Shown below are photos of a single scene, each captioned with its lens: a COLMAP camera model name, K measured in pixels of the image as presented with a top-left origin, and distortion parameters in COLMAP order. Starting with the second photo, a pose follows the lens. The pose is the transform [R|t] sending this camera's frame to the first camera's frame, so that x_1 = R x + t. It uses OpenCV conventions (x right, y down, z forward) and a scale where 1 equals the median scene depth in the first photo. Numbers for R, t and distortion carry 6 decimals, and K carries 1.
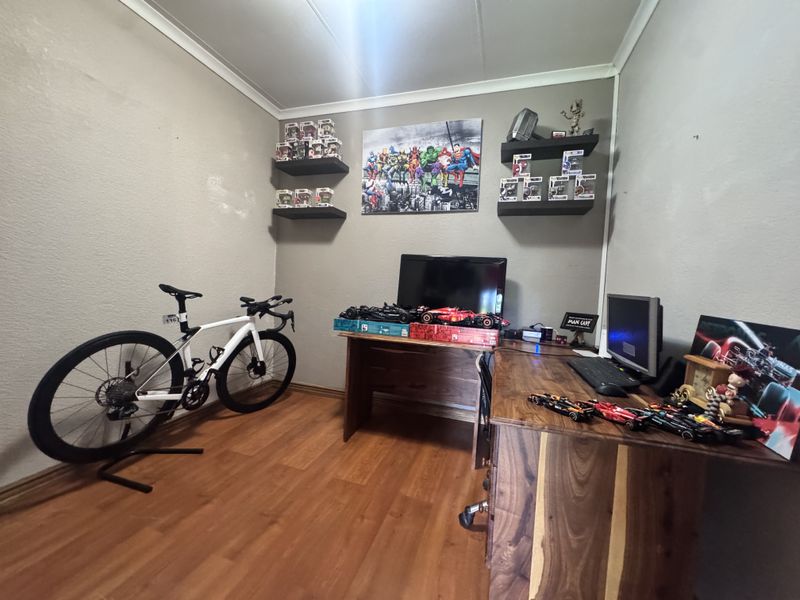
lens RADIAL K [[320.8, 0, 397.3], [0, 320.8, 296.6], [0, 0, 1]] dist [-0.007785, 0.000502]
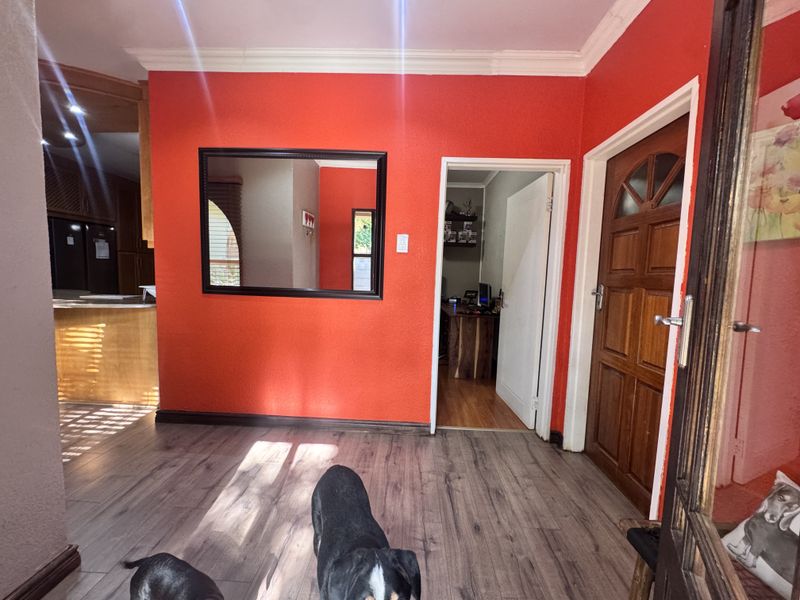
lens RADIAL K [[320.8, 0, 401.6], [0, 320.8, 298.0], [0, 0, 1]] dist [-0.007785, 0.000502]
pose [[0.960054, -0.036510, 0.277424, -0.589849], [0.023969, 0.998537, 0.048463, -0.020841], [-0.278788, -0.039877, 0.959524, -1.144011]]
